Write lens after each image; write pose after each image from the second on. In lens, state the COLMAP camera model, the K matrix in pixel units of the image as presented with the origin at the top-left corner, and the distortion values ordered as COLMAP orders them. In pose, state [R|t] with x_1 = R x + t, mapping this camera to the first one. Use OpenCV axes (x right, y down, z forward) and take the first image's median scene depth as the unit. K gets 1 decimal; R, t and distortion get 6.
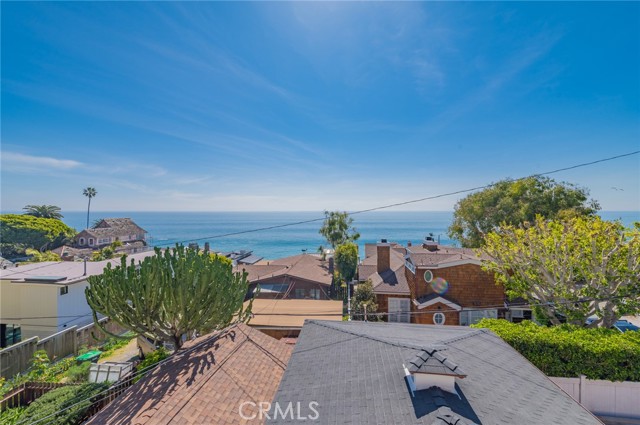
lens RADIAL K [[262.5, 0, 320.0], [0, 262.5, 212.5], [0, 0, 1]] dist [0.003510, 0.000275]
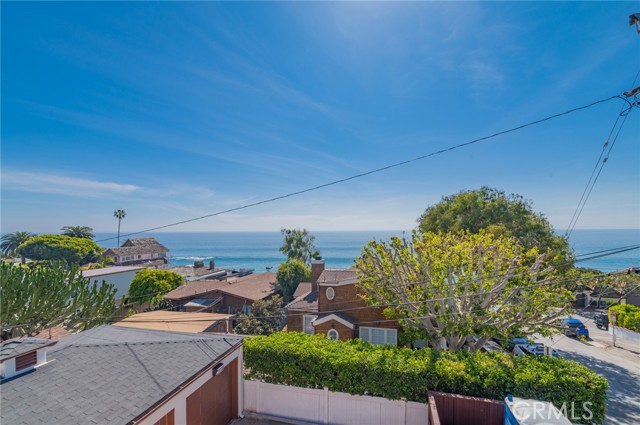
lens RADIAL K [[268.5, 0, 321.3], [0, 268.5, 231.8], [0, 0, 1]] dist [-0.001593, -0.000098]
pose [[0.992831, -0.006232, -0.119360, 0.127367], [0.006259, 0.999980, -0.000153, 0.002702], [0.119359, -0.000596, 0.992851, -0.002347]]
